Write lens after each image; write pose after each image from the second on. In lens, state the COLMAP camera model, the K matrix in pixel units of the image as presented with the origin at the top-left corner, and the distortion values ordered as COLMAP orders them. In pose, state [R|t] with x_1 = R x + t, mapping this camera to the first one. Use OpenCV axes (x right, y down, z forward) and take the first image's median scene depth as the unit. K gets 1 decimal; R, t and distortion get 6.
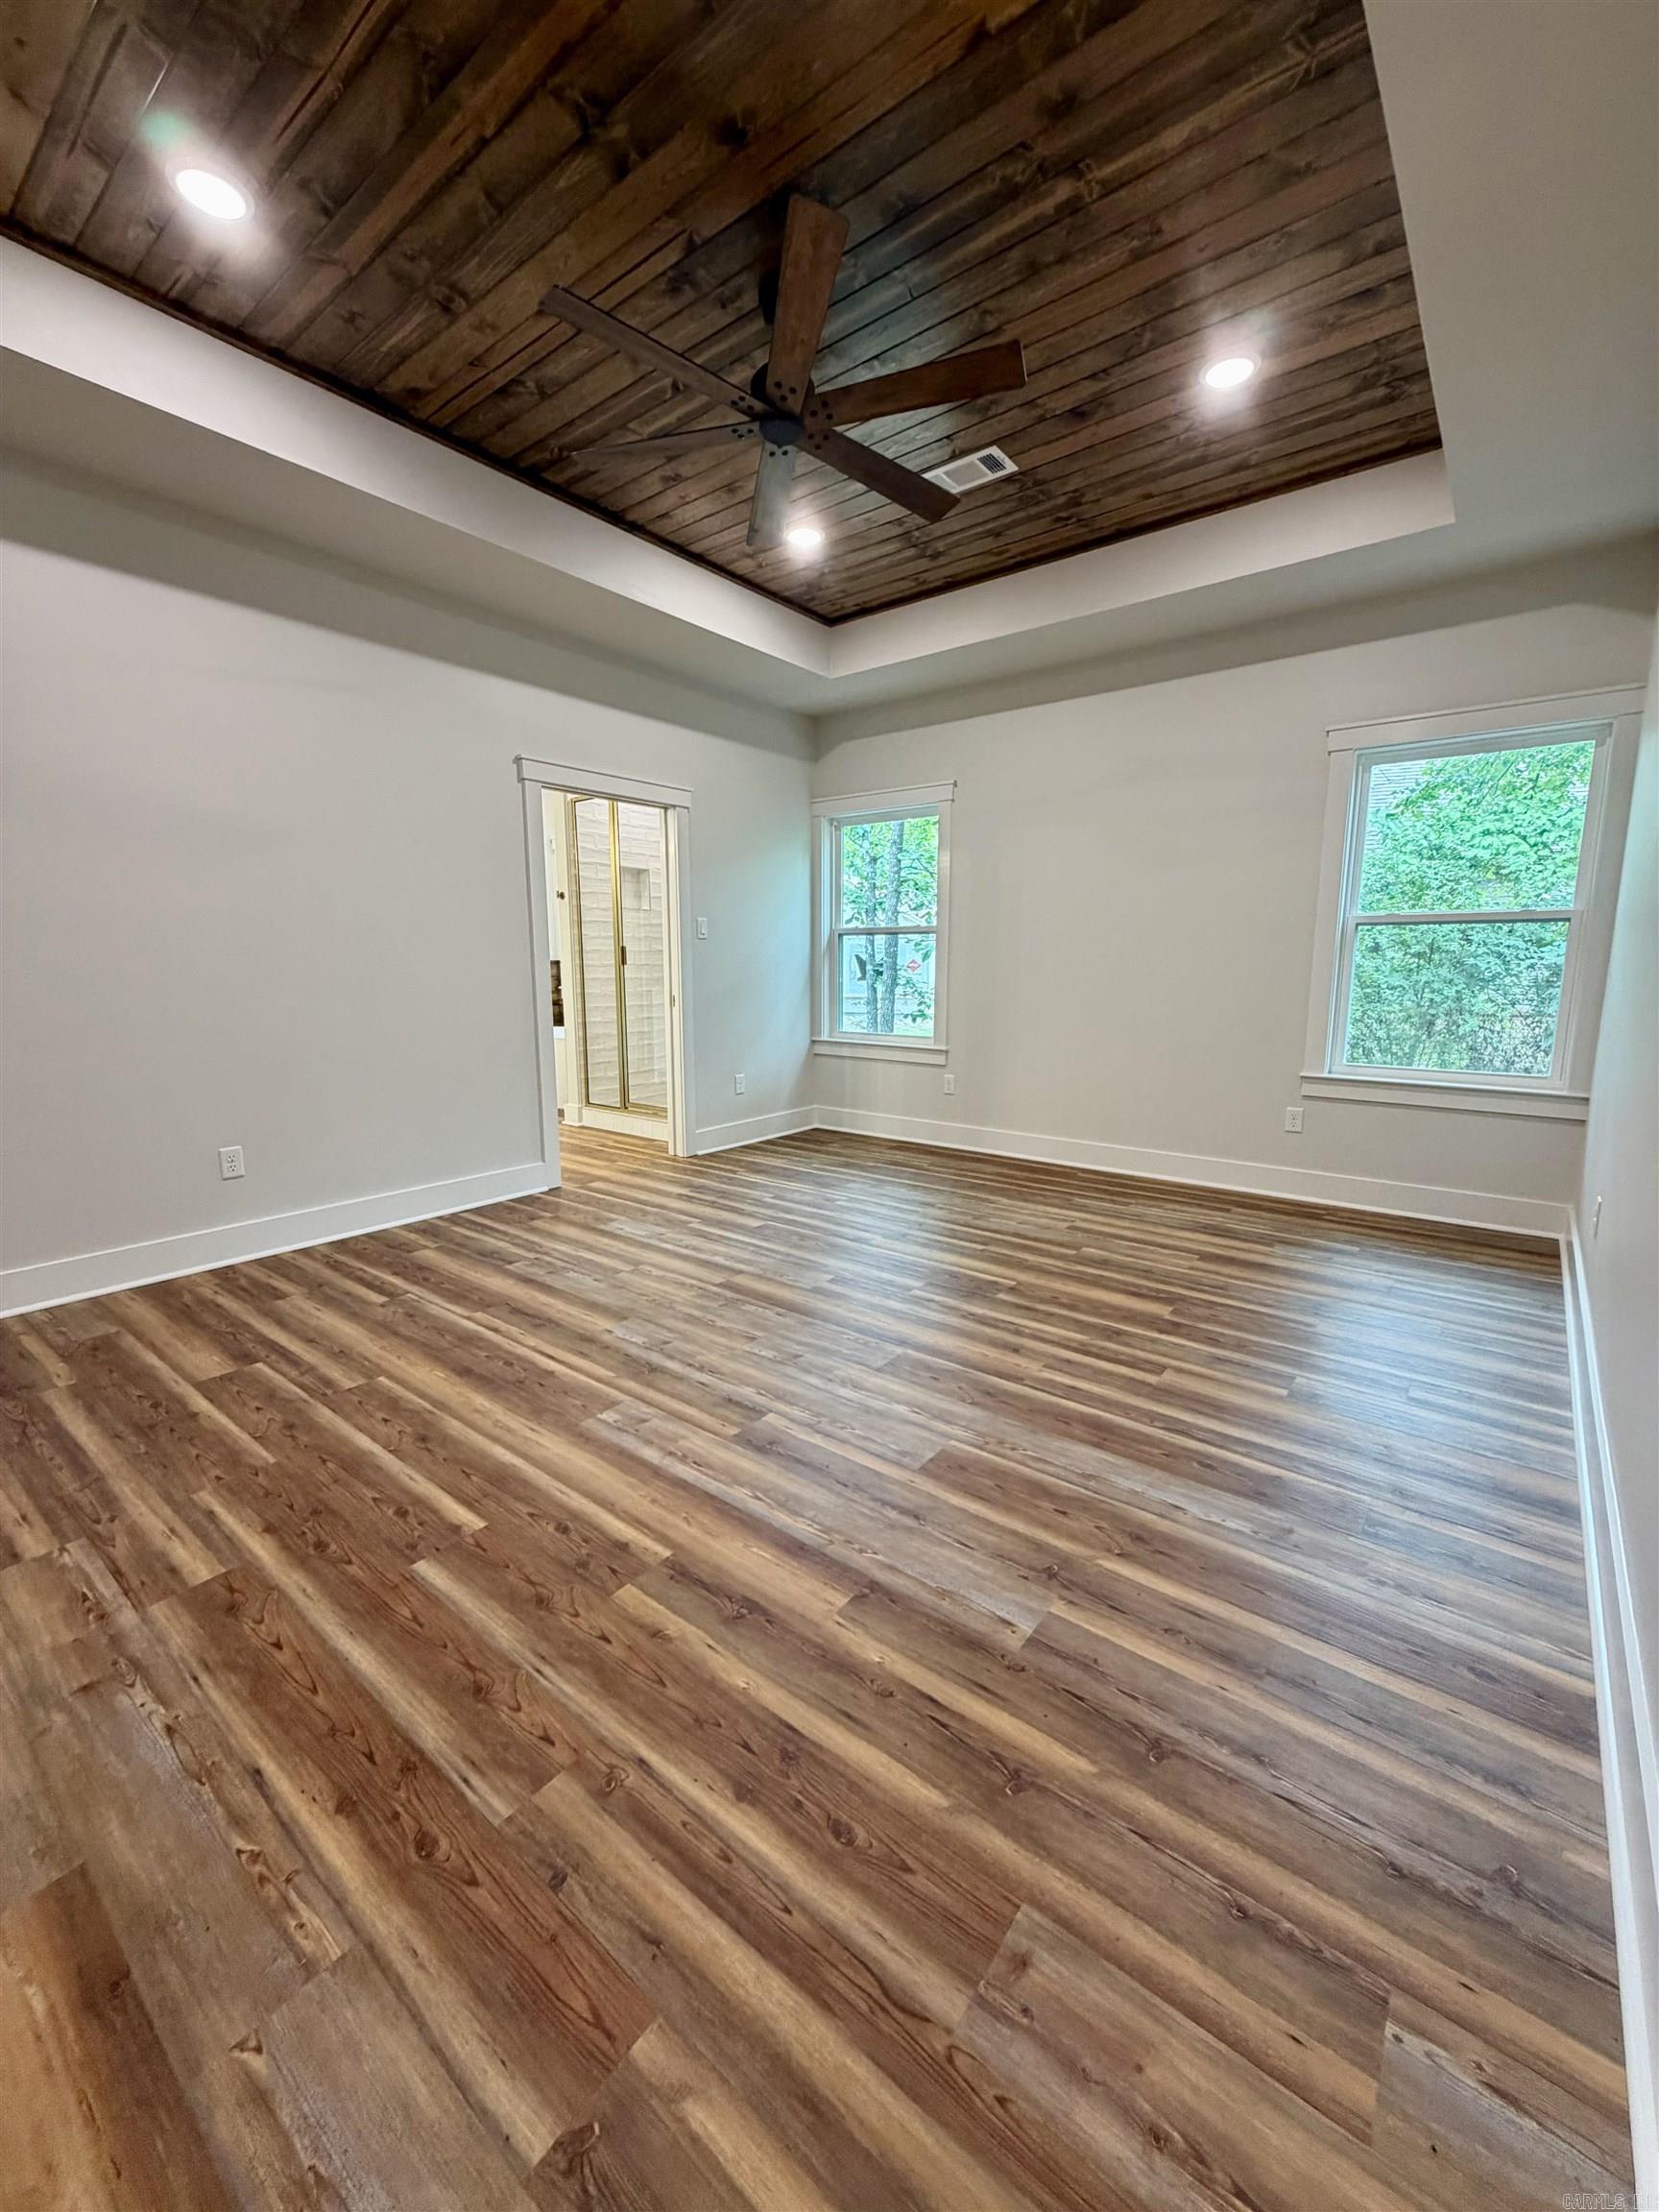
lens RADIAL K [[882.1, 0, 822.1], [0, 882.1, 1110.5], [0, 0, 1]] dist [0.000512, -0.000336]
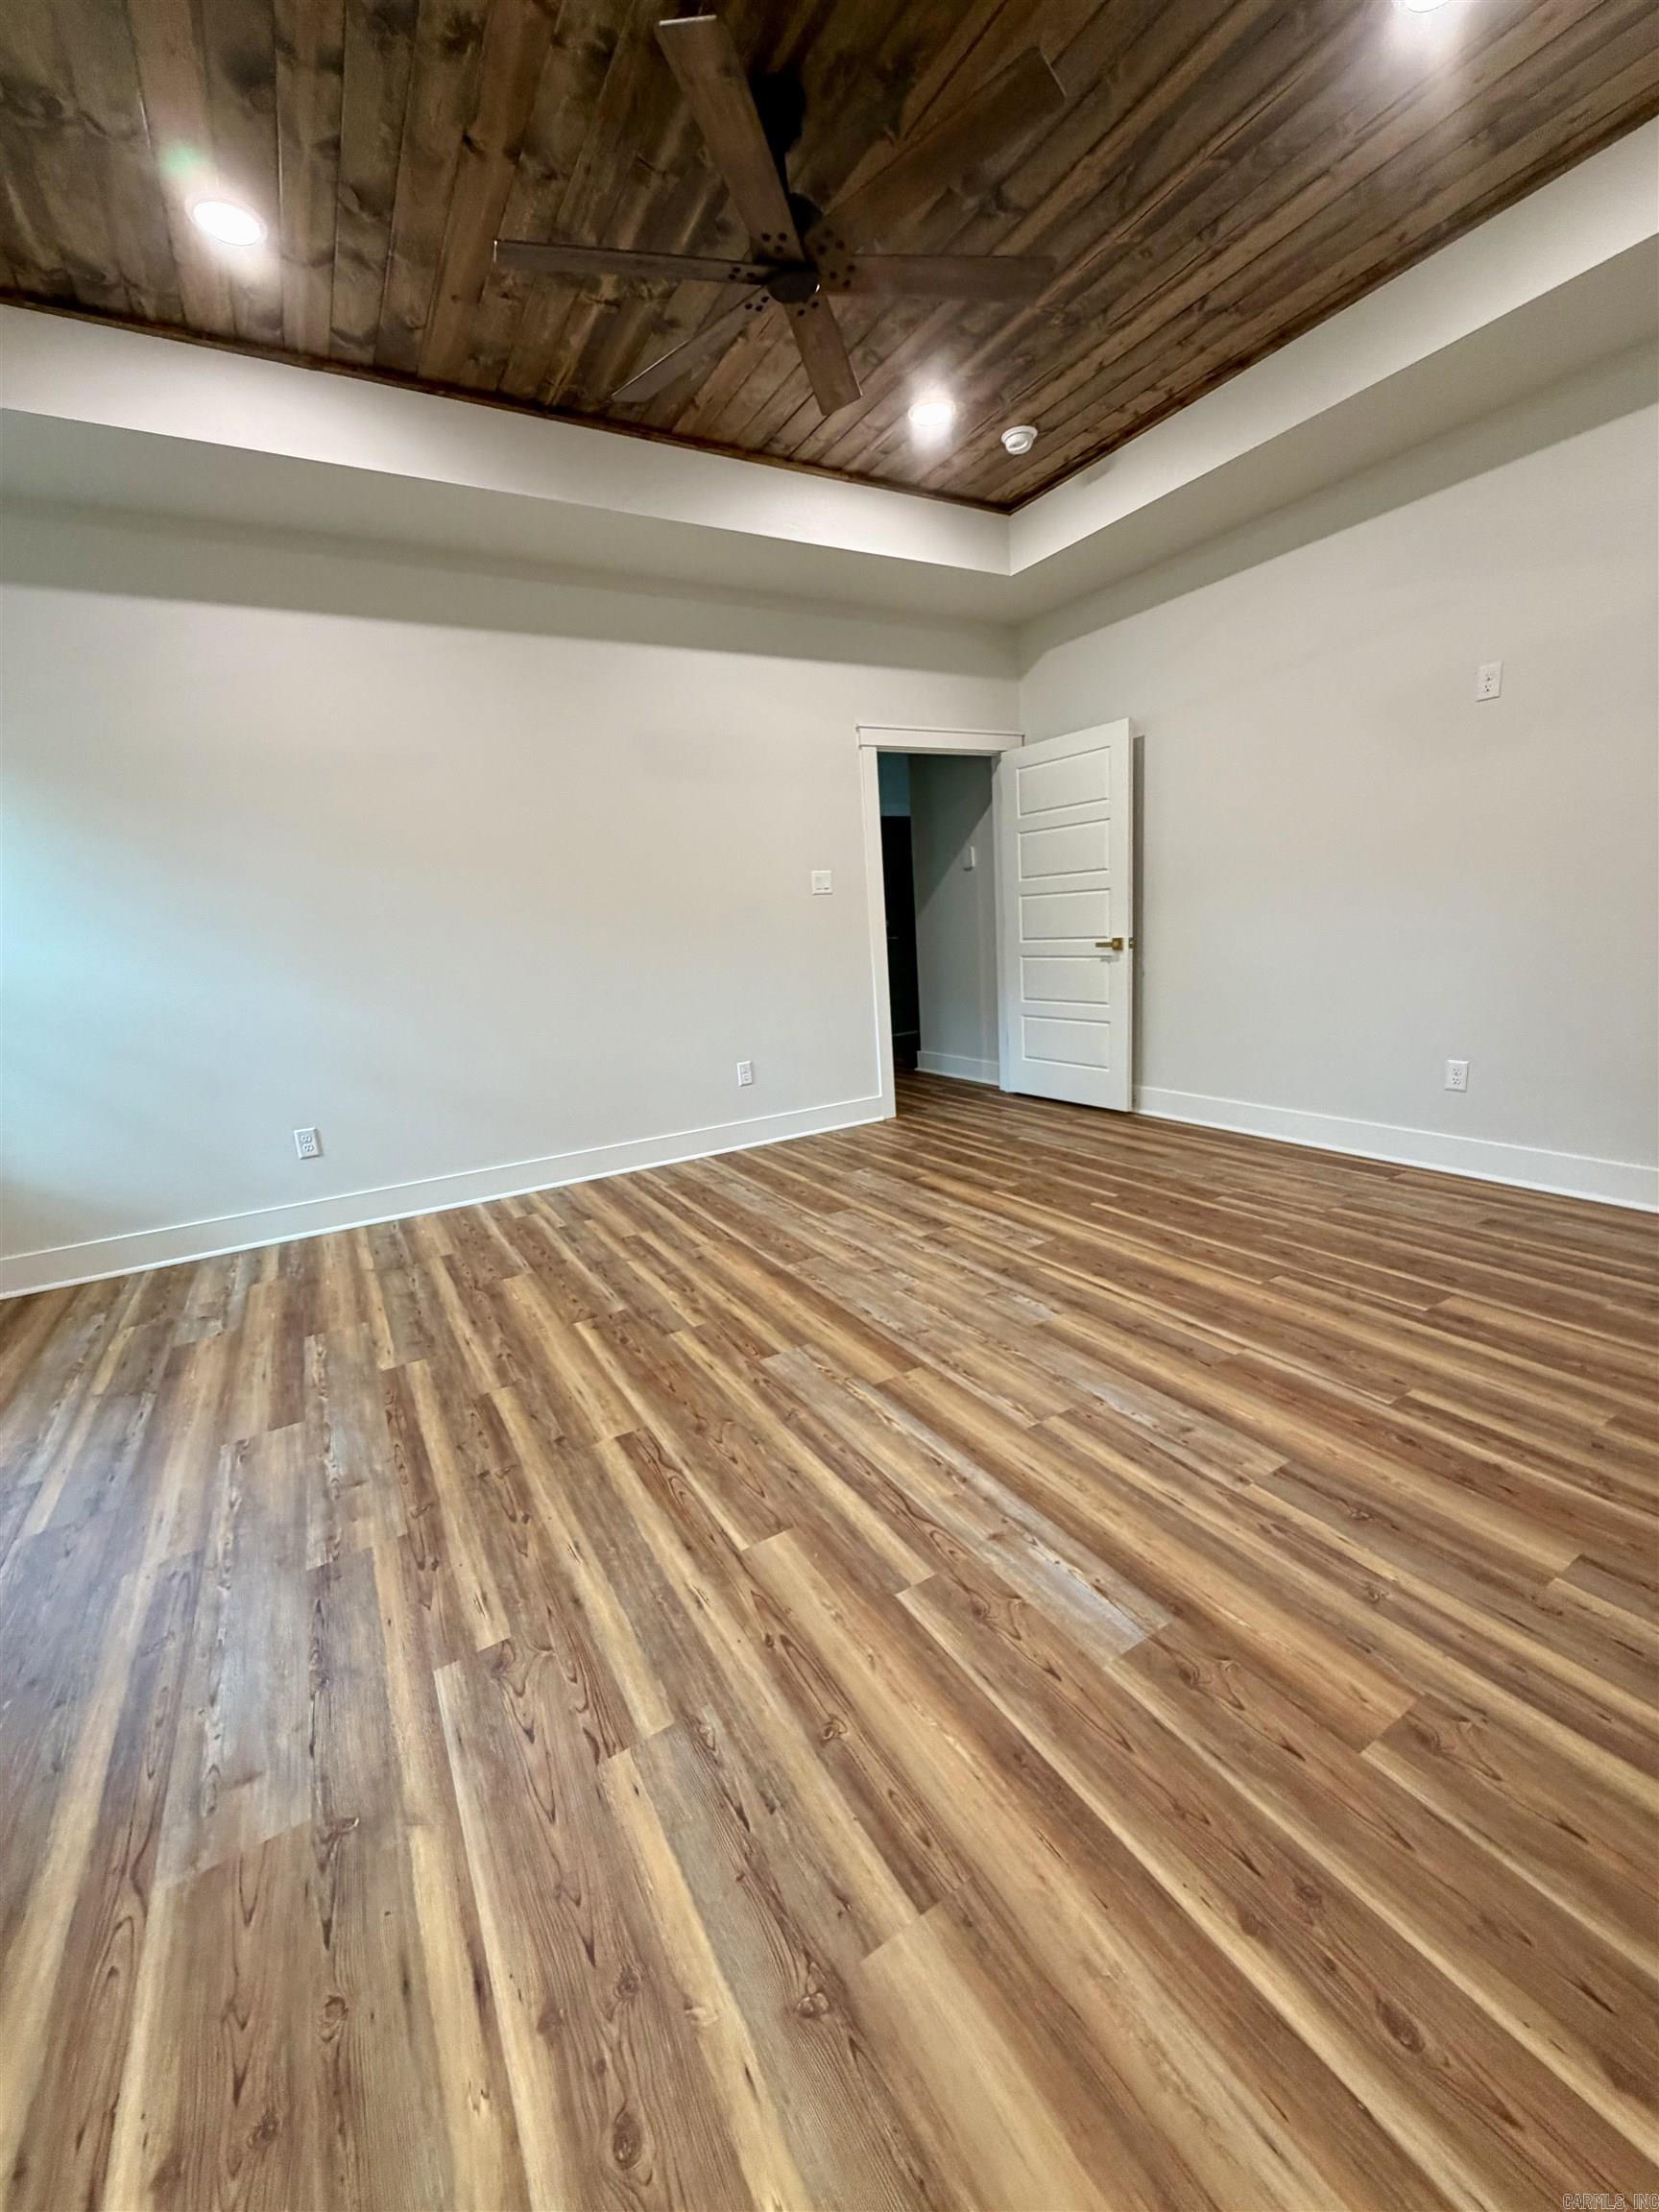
lens RADIAL K [[882.1, 0, 831.2], [0, 882.1, 1108.0], [0, 0, 1]] dist [0.000512, -0.000336]
pose [[-0.934175, -0.014645, 0.356513, -0.384504], [0.123825, 0.923758, 0.362405, -0.339085], [-0.334640, 0.382696, -0.861139, 1.971649]]
